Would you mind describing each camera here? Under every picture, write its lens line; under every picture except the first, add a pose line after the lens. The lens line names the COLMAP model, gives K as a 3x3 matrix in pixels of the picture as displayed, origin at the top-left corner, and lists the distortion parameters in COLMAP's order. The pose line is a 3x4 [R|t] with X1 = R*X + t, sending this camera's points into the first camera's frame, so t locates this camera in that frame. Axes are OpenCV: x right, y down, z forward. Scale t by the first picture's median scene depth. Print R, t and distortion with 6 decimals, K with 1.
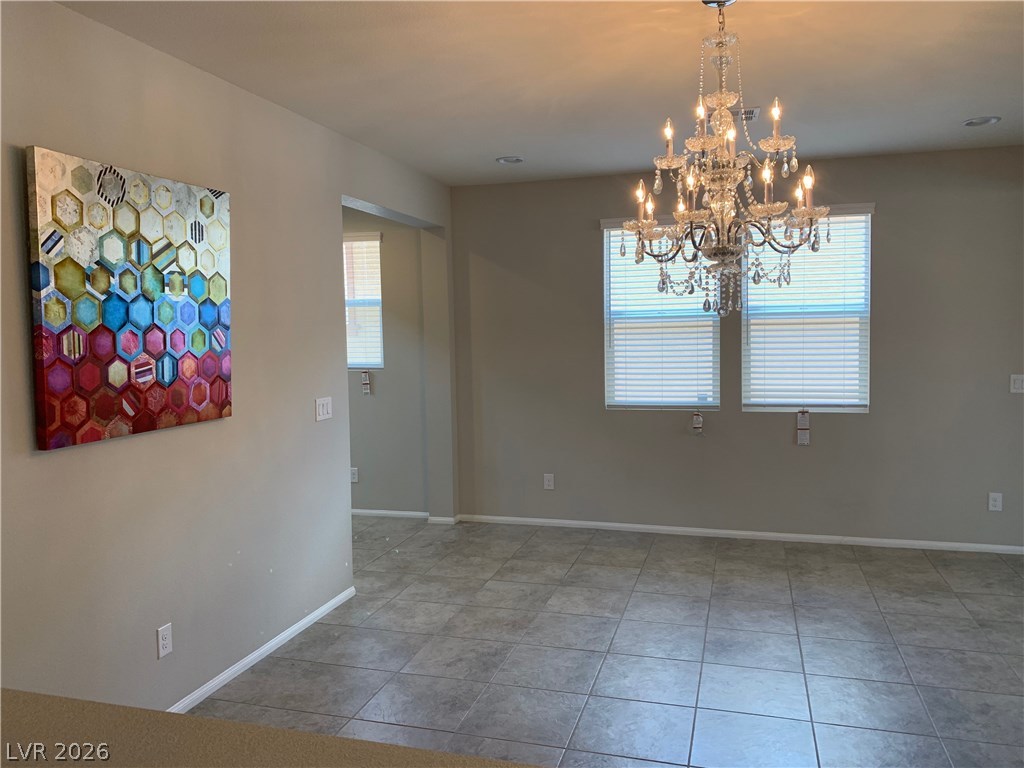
lens RADIAL K [[779.2, 0, 514.9], [0, 779.2, 382.7], [0, 0, 1]] dist [-0.002961, -0.001458]
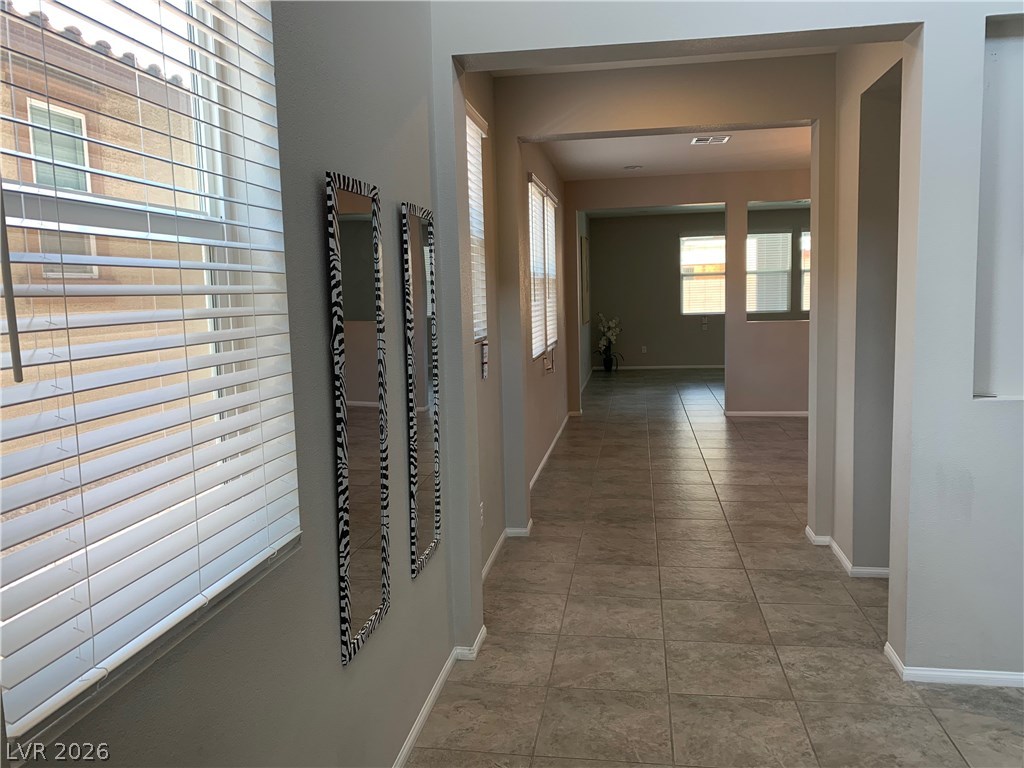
lens RADIAL K [[779.2, 0, 514.9], [0, 779.2, 382.7], [0, 0, 1]] dist [-0.002961, -0.001458]
pose [[-0.131317, -0.111227, 0.985081, -0.937395], [0.088651, 0.988387, 0.123418, -0.069083], [-0.987369, 0.103535, -0.119932, 1.217824]]
